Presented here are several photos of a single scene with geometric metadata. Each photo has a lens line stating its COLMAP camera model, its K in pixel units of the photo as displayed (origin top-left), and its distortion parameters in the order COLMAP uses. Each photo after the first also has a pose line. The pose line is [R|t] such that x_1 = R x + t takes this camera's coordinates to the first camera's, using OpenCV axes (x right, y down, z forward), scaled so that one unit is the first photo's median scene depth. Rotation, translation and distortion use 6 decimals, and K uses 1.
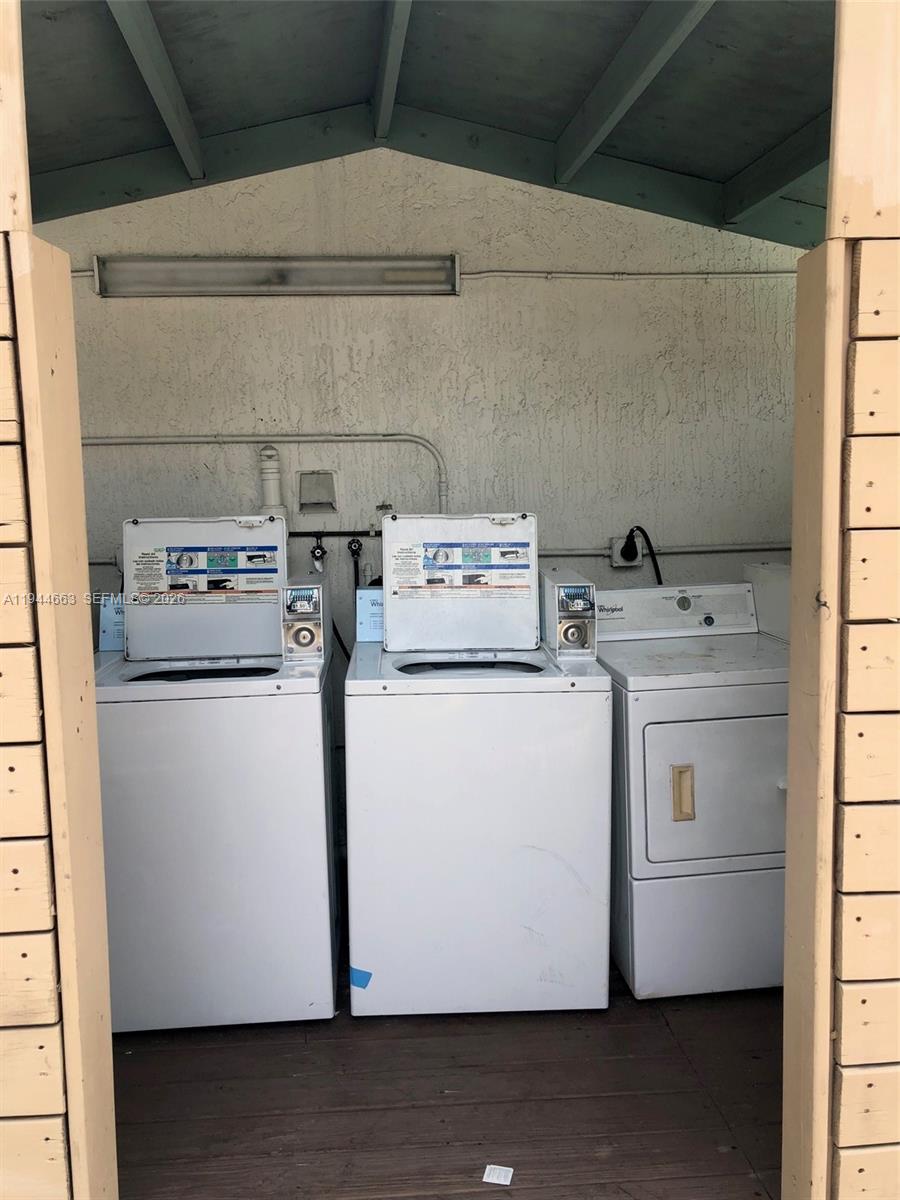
lens RADIAL K [[943.4, 0, 457.7], [0, 943.4, 599.4], [0, 0, 1]] dist [0.030782, -0.007068]
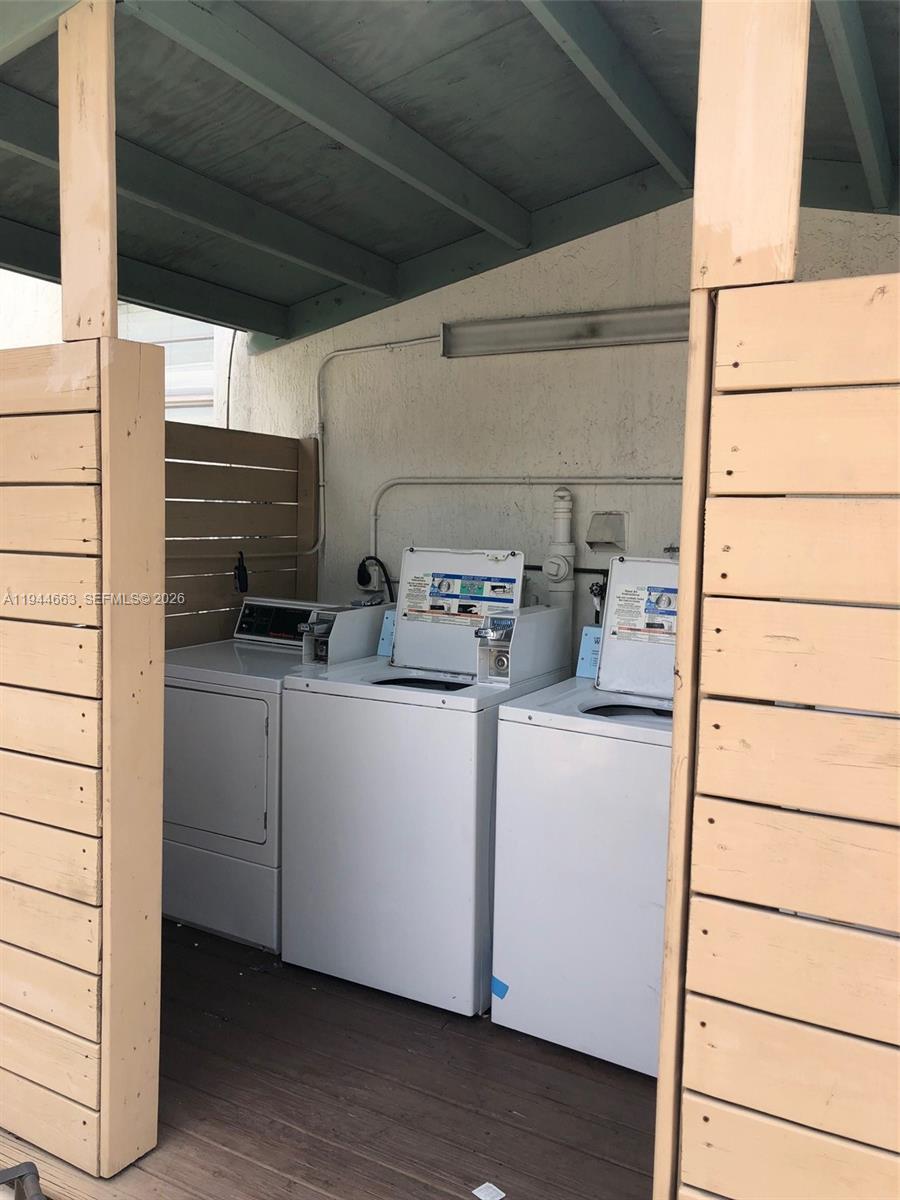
lens RADIAL K [[943.4, 0, 457.7], [0, 943.4, 599.4], [0, 0, 1]] dist [0.030782, -0.007068]
pose [[0.845816, 0.086034, -0.526492, 0.327323], [-0.105773, 0.994363, -0.007436, -0.017616], [0.522884, 0.061978, 0.850148, 0.039595]]
